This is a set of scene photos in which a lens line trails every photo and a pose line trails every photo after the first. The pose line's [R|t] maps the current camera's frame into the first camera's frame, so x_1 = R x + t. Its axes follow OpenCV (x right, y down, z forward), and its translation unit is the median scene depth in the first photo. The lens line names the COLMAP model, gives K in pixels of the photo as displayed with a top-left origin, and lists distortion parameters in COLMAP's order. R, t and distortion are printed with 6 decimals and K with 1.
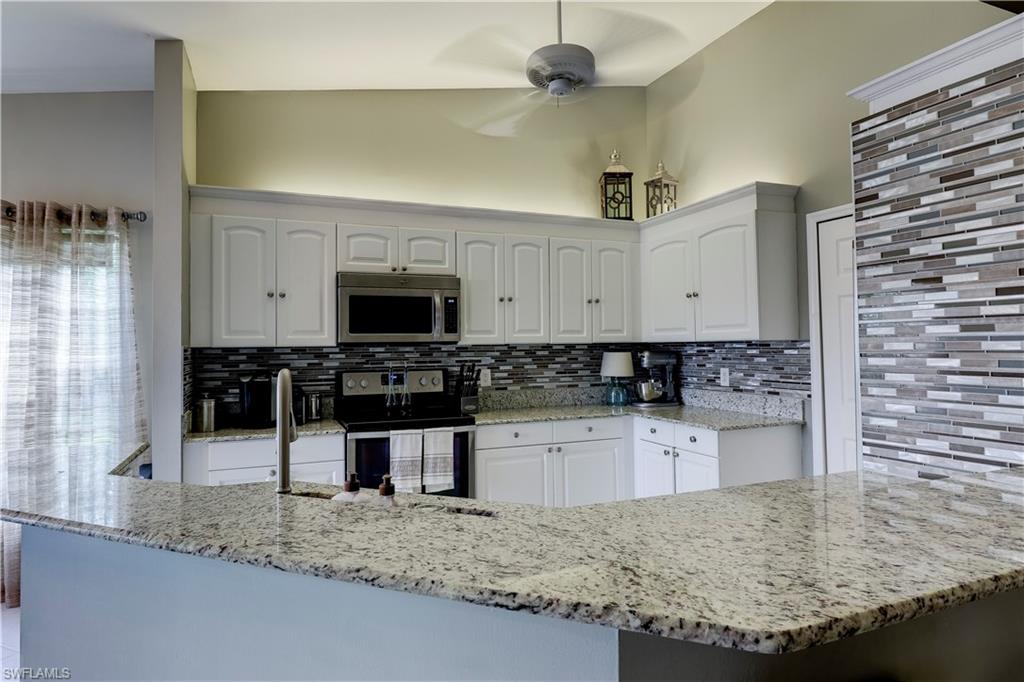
lens RADIAL K [[577.2, 0, 516.0], [0, 577.2, 335.3], [0, 0, 1]] dist [0.004865, 0.001249]
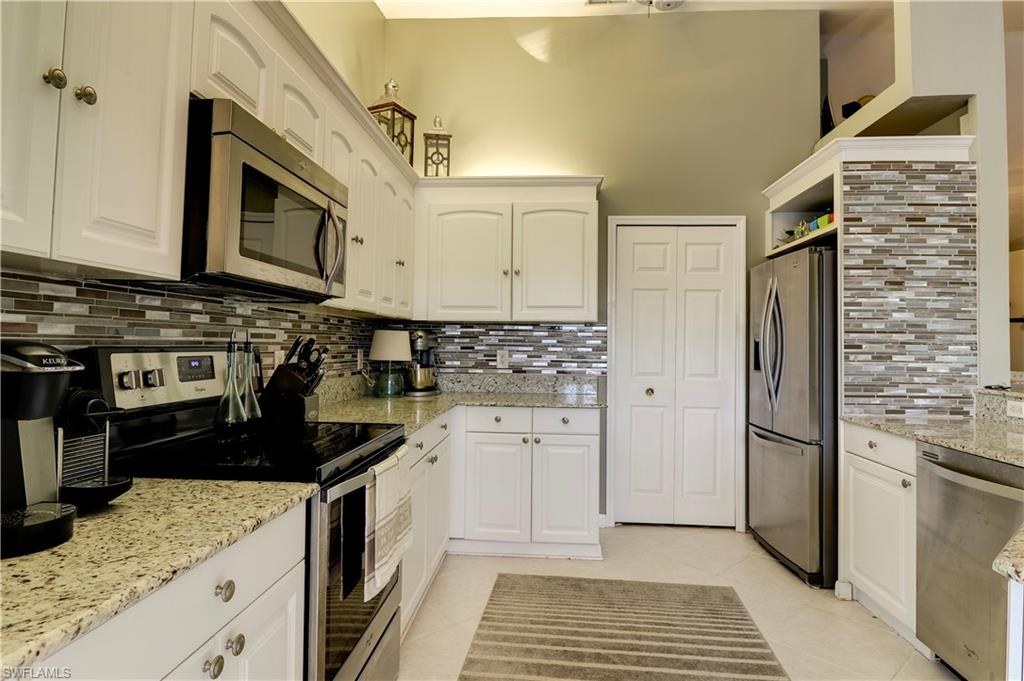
lens RADIAL K [[543.7, 0, 511.9], [0, 543.7, 331.0], [0, 0, 1]] dist [0.000896, -0.000333]
pose [[0.464045, 0.037082, 0.885035, -0.519695], [-0.035797, 0.999092, -0.023092, 0.051328], [-0.885088, -0.020966, 0.464952, 0.627609]]
